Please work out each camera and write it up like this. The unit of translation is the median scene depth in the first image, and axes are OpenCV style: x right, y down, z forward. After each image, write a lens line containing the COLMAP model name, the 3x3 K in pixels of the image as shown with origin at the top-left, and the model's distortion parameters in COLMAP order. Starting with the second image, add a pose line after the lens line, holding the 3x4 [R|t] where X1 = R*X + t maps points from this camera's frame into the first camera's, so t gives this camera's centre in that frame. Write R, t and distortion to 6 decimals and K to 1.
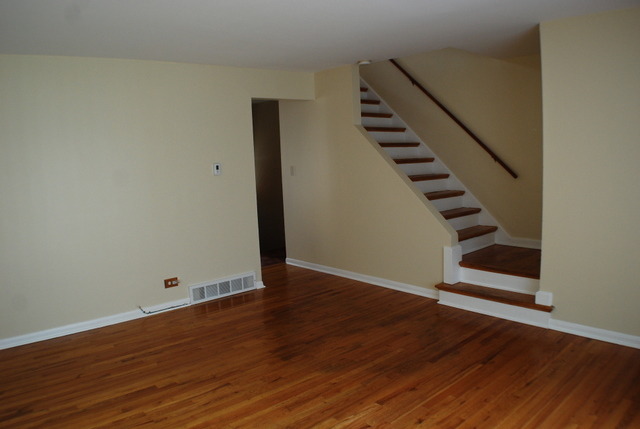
lens RADIAL K [[471.6, 0, 320.0], [0, 471.6, 214.5], [0, 0, 1]] dist [-0.144532, -0.002611]
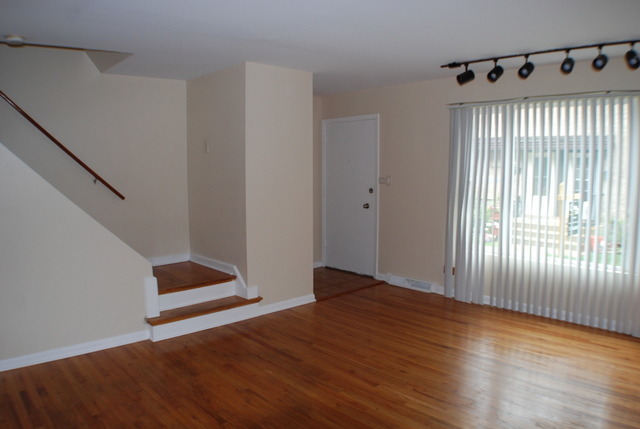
lens RADIAL K [[473.5, 0, 320.0], [0, 473.5, 214.5], [0, 0, 1]] dist [-0.158597, 0.000161]
pose [[-0.016367, -0.064314, 0.997795, -0.701873], [0.136425, 0.988453, 0.065950, -0.072412], [-0.990515, 0.137204, -0.007404, 0.775595]]
